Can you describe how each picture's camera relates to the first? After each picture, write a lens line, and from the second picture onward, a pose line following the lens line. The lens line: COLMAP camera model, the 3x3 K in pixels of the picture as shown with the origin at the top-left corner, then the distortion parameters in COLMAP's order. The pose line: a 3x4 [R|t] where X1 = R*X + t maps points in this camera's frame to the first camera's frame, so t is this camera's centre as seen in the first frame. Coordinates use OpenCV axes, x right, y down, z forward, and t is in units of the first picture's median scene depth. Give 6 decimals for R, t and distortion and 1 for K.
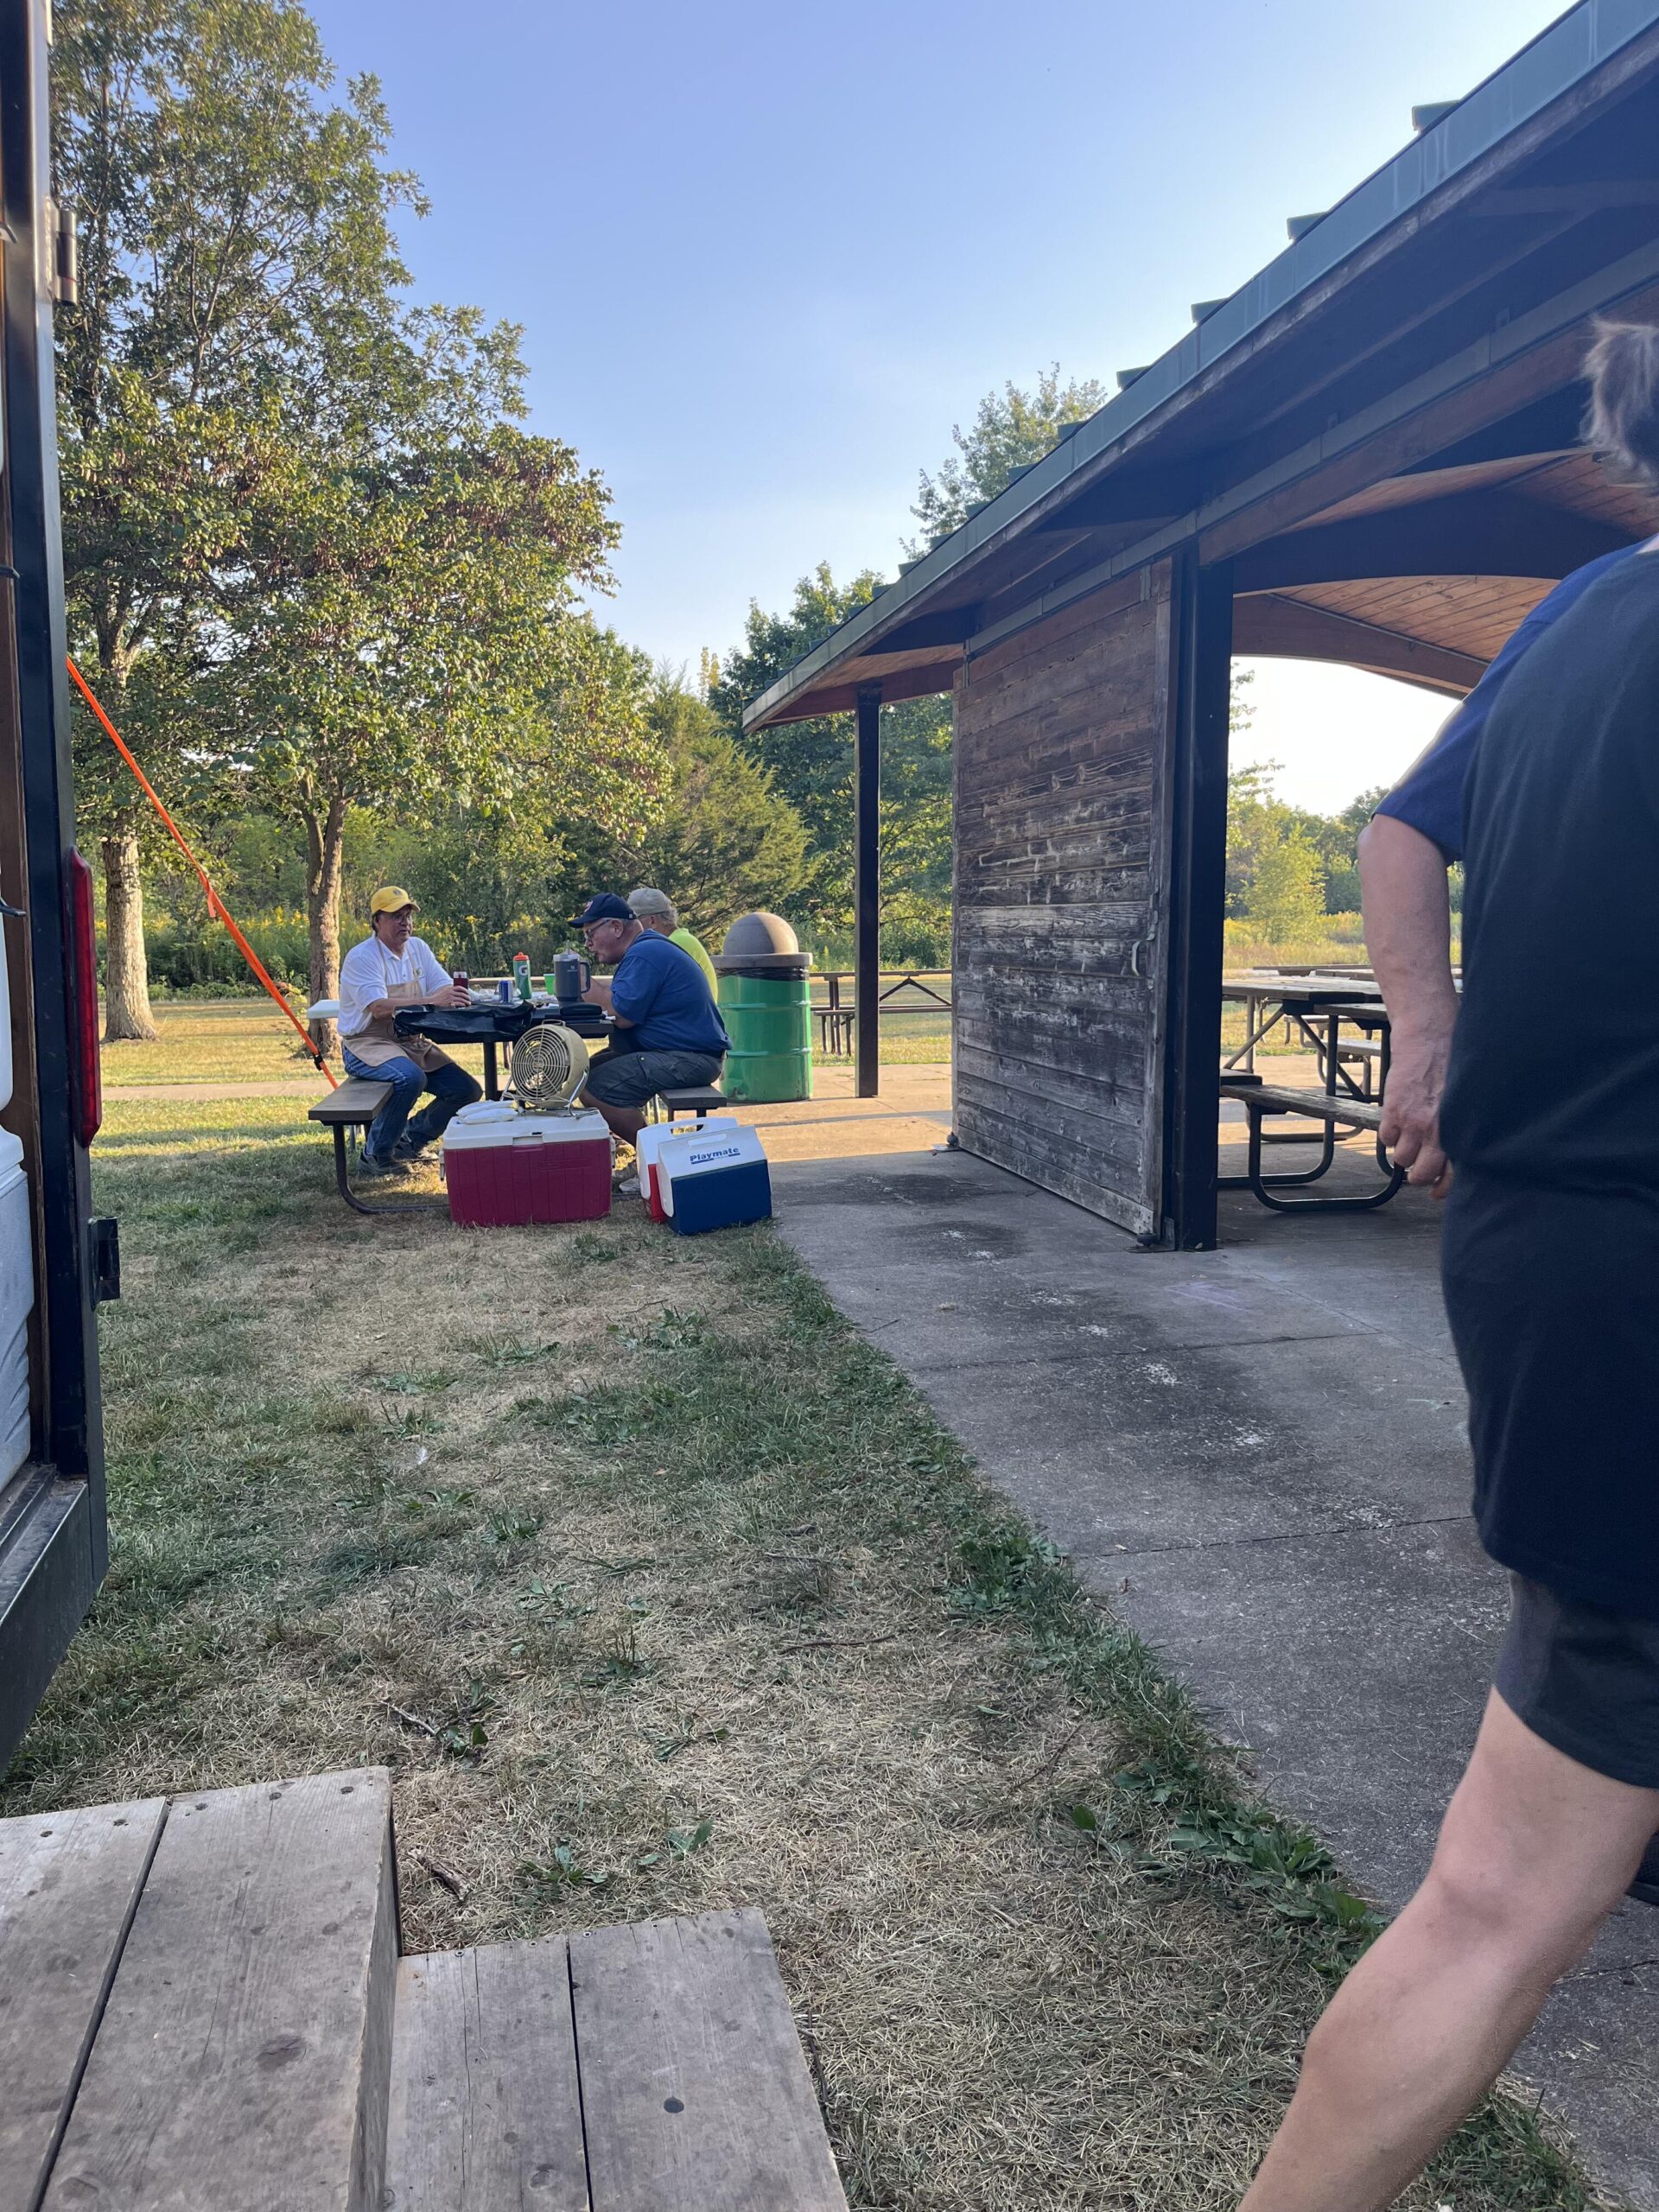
lens RADIAL K [[1675.1, 0, 847.0], [0, 1675.1, 1111.9], [0, 0, 1]] dist [0.080644, -0.130642]
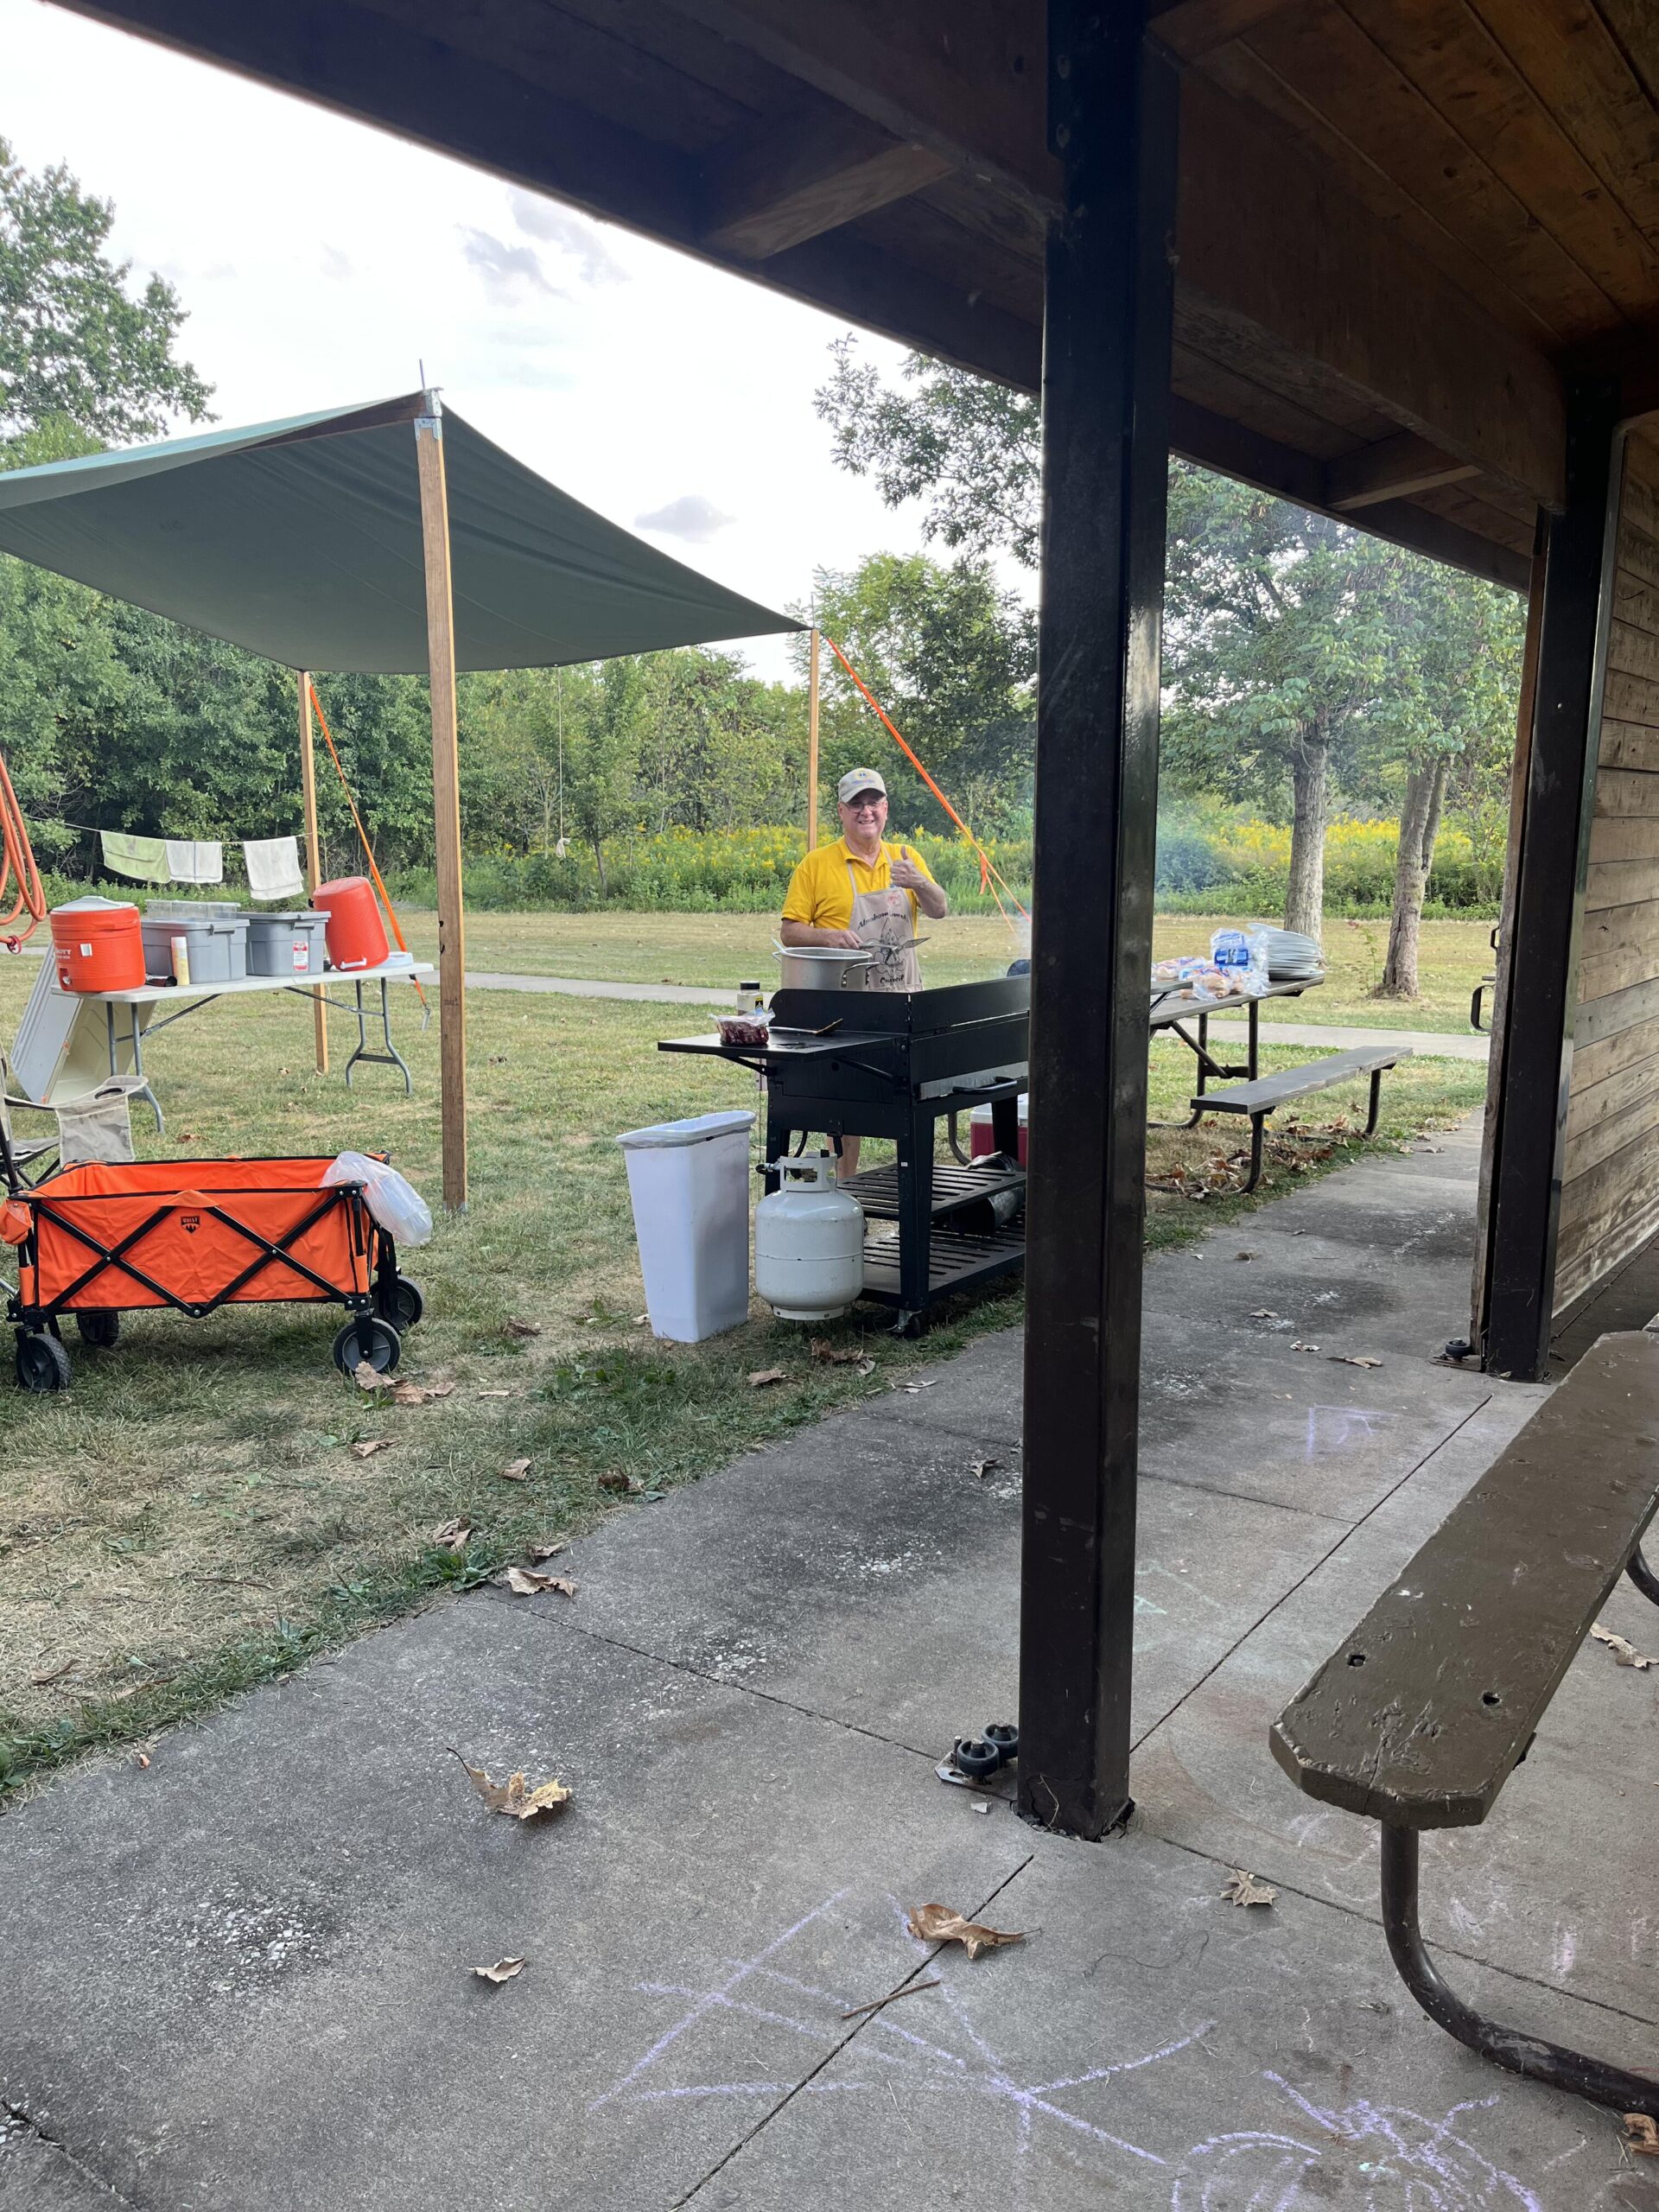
lens RADIAL K [[1672.9, 0, 841.6], [0, 1672.9, 1123.0], [0, 0, 1]] dist [0.076505, -0.123802]
pose [[0.671030, 0.133442, -0.729323, 0.761627], [-0.085367, 0.991034, 0.102783, -0.124926], [0.736500, -0.006711, 0.676405, 0.311083]]
